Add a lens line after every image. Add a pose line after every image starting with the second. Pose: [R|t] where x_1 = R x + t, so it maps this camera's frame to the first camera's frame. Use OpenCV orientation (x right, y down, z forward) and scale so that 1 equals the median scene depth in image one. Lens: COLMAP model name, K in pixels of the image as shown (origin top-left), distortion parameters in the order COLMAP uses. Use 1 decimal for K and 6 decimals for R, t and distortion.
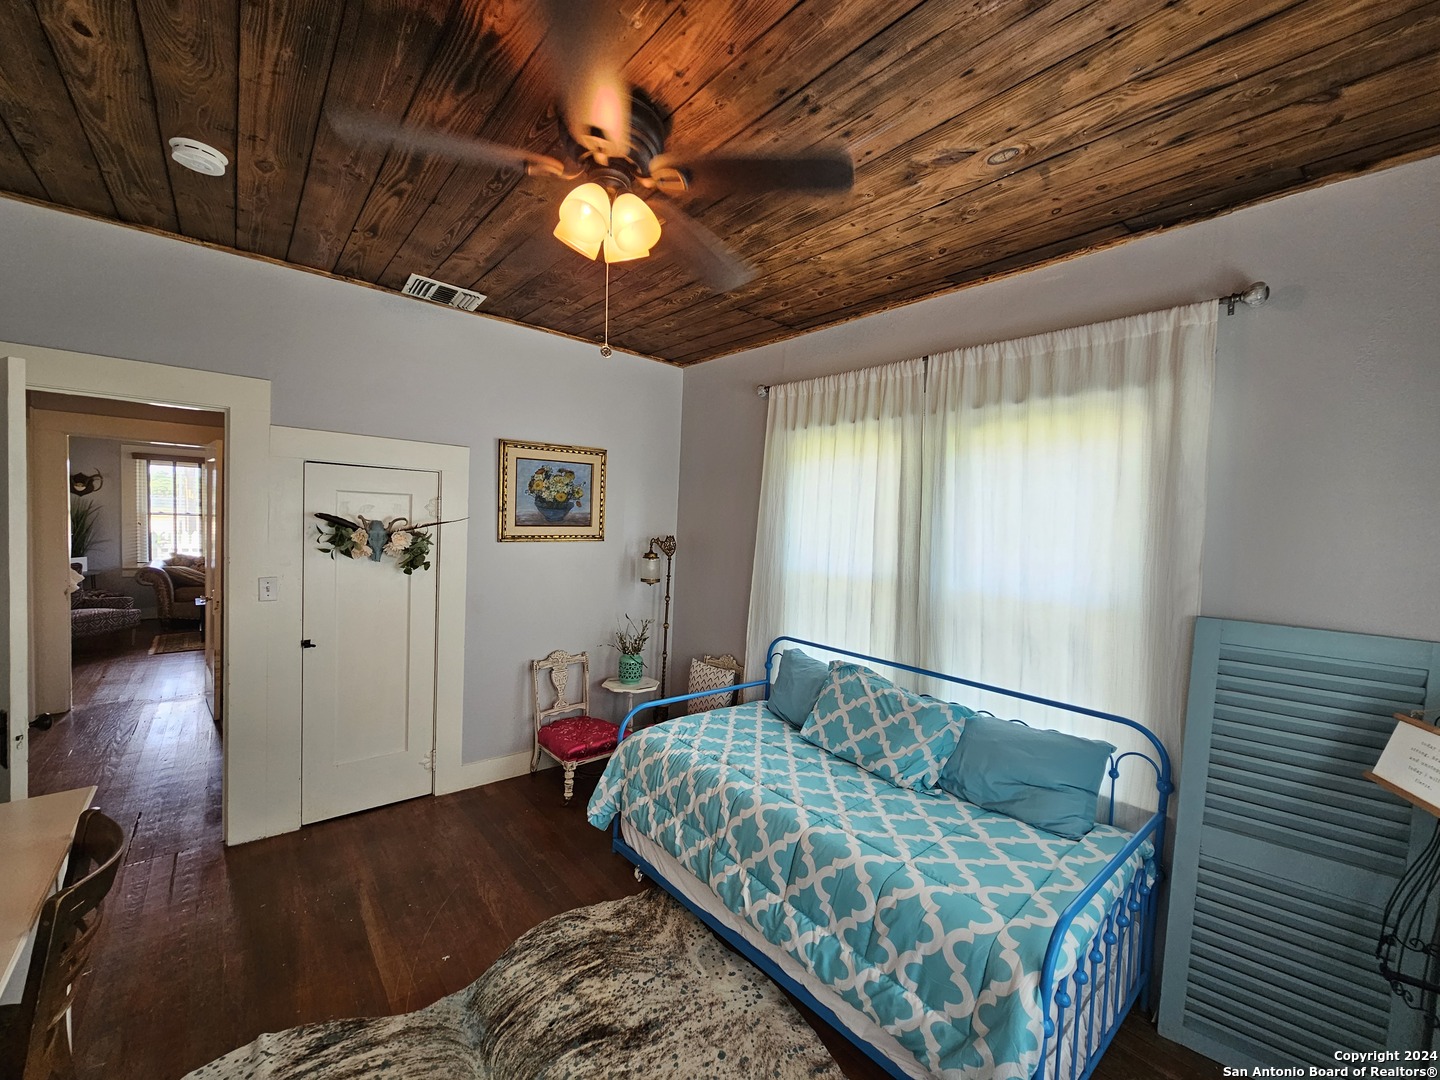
lens RADIAL K [[591.2, 0, 714.9], [0, 591.2, 548.2], [0, 0, 1]] dist [-0.000763, 0.000746]
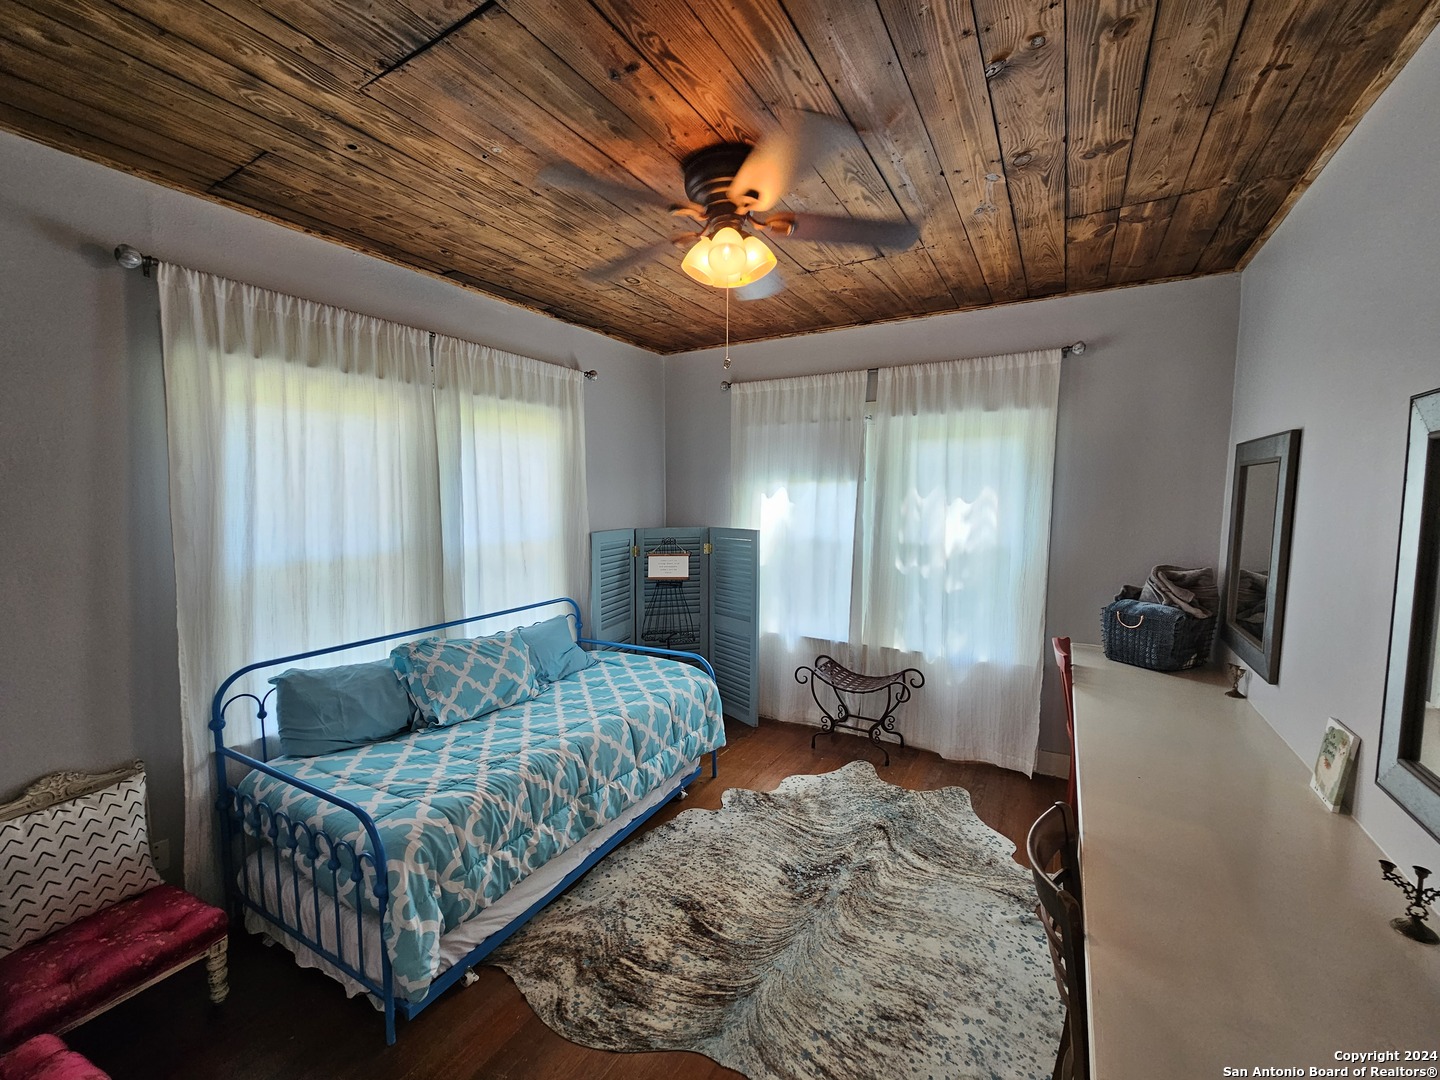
lens RADIAL K [[591.2, 0, 714.9], [0, 591.2, 548.2], [0, 0, 1]] dist [-0.000763, 0.000746]
pose [[-0.341797, -0.131132, 0.930580, -1.088474], [0.029165, 0.988260, 0.149973, -0.110426], [-0.939321, 0.078401, -0.333960, 1.160995]]
